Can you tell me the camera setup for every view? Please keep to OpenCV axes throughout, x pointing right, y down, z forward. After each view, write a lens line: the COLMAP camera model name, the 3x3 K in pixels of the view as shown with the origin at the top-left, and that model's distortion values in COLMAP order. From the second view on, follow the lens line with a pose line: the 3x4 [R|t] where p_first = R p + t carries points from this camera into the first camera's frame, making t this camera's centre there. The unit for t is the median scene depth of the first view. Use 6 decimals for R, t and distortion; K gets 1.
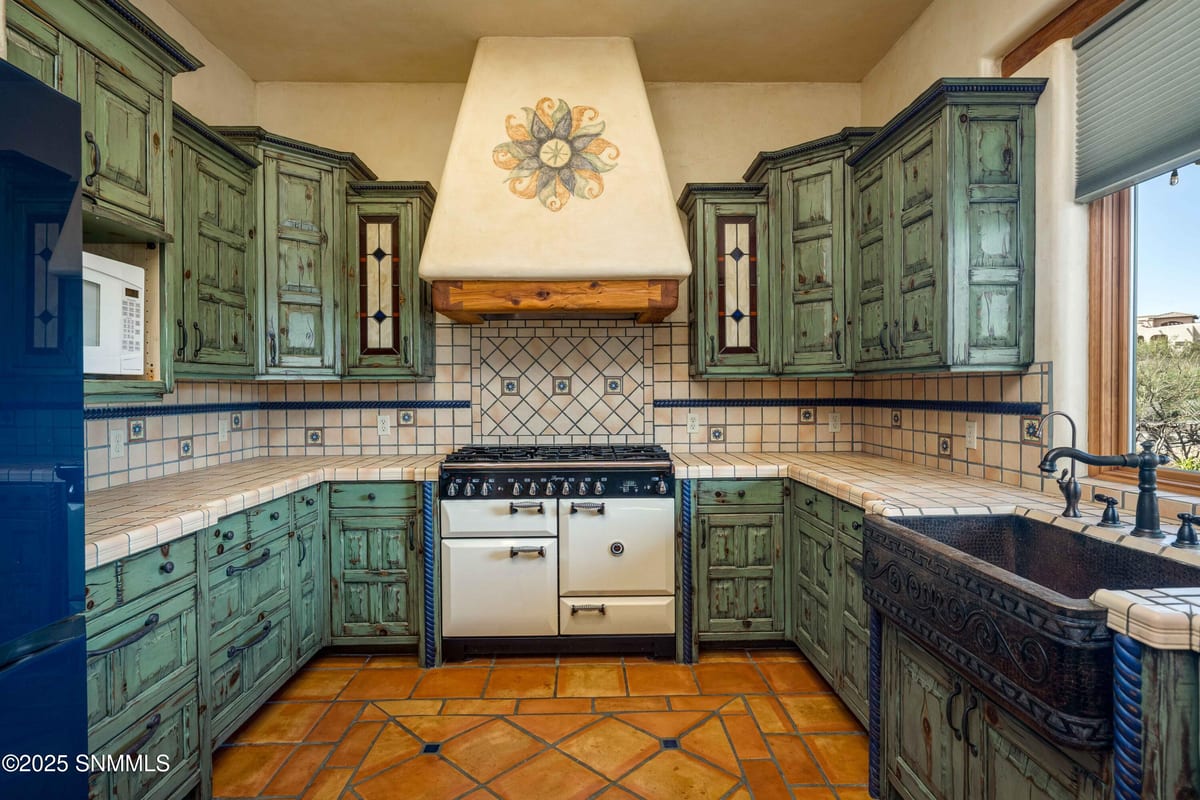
lens RADIAL K [[621.8, 0, 597.8], [0, 621.8, 395.5], [0, 0, 1]] dist [-0.000964, 0.001010]
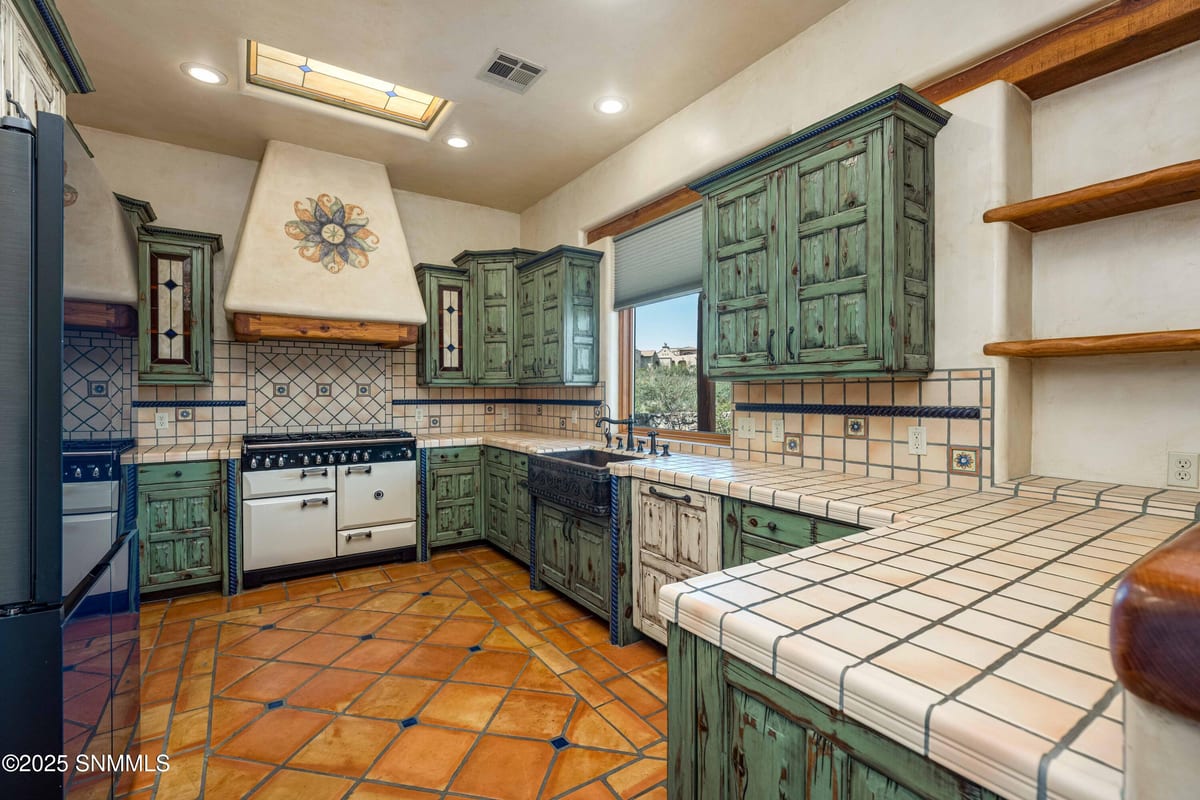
lens RADIAL K [[534.3, 0, 600.5], [0, 534.3, 397.0], [0, 0, 1]] dist [-0.000911, -0.000151]
pose [[0.838331, 0.002056, 0.545158, -0.231180], [-0.000376, 0.999995, -0.003194, 0.004883], [-0.545162, 0.002472, 0.838327, -0.423581]]
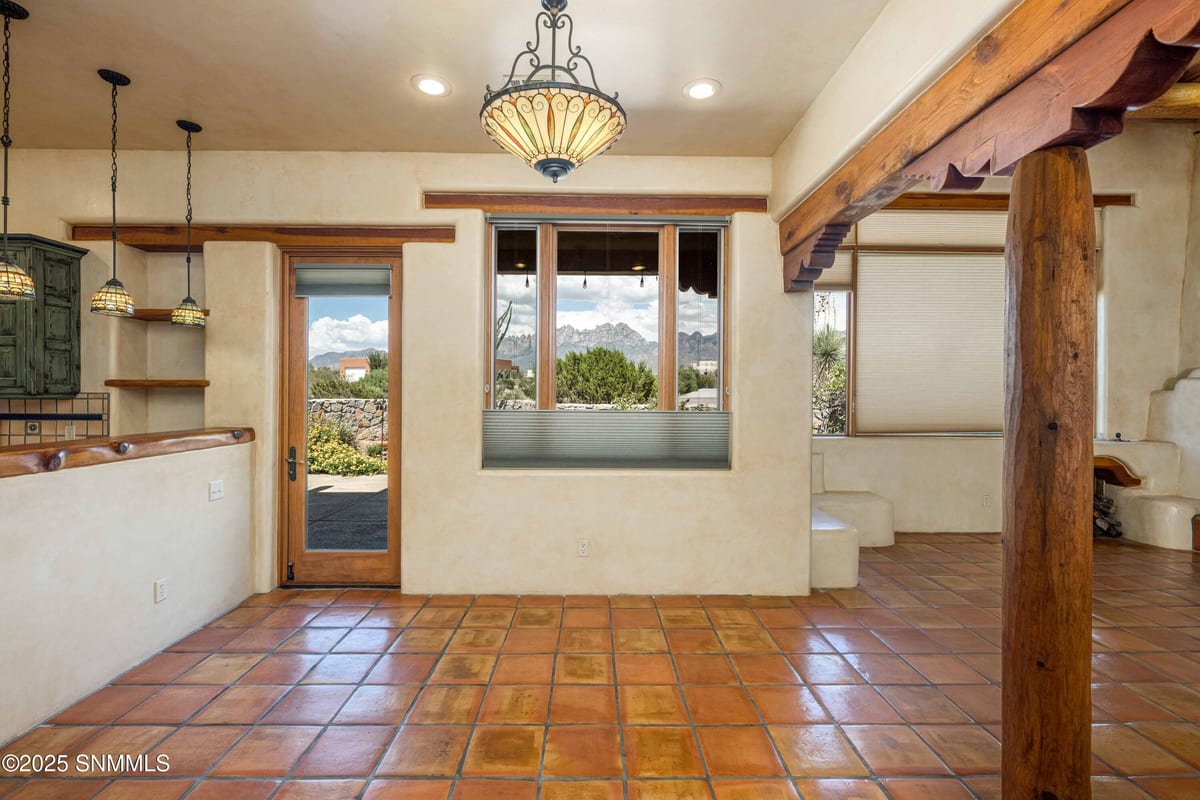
lens RADIAL K [[534.3, 0, 597.9], [0, 534.3, 398.6], [0, 0, 1]] dist [-0.000911, -0.000151]
pose [[0.006453, 0.003705, 0.999972, -0.570766], [0.004224, 0.999984, -0.003732, -0.006160], [-0.999970, 0.004248, 0.006437, -1.040999]]
